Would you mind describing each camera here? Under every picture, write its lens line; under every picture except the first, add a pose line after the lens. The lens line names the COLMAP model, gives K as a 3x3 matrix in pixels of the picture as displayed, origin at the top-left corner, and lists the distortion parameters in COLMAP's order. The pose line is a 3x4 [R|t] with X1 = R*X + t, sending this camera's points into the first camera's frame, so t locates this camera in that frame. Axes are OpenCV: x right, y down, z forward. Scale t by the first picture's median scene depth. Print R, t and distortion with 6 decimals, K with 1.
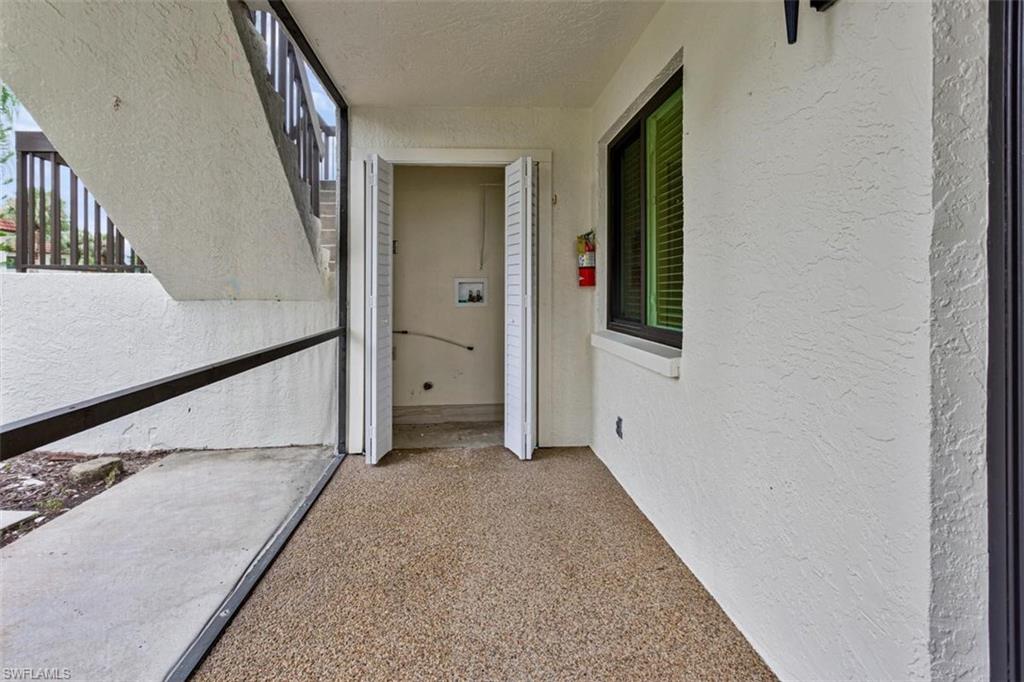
lens RADIAL K [[509.7, 0, 507.2], [0, 509.7, 293.2], [0, 0, 1]] dist [0.008719, 0.000546]
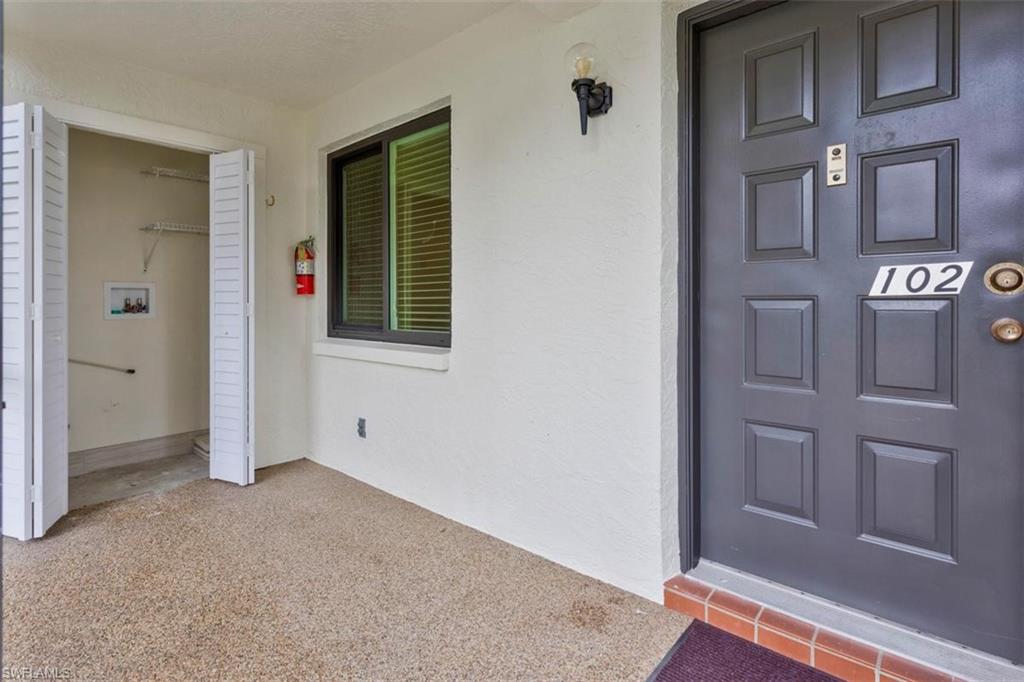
lens RADIAL K [[509.7, 0, 513.5], [0, 509.7, 305.1], [0, 0, 1]] dist [0.008719, 0.000546]
pose [[0.718174, -0.003049, 0.695857, -0.290599], [0.002650, 0.999995, 0.001647, 0.008120], [-0.695859, 0.000661, 0.718178, 0.022412]]
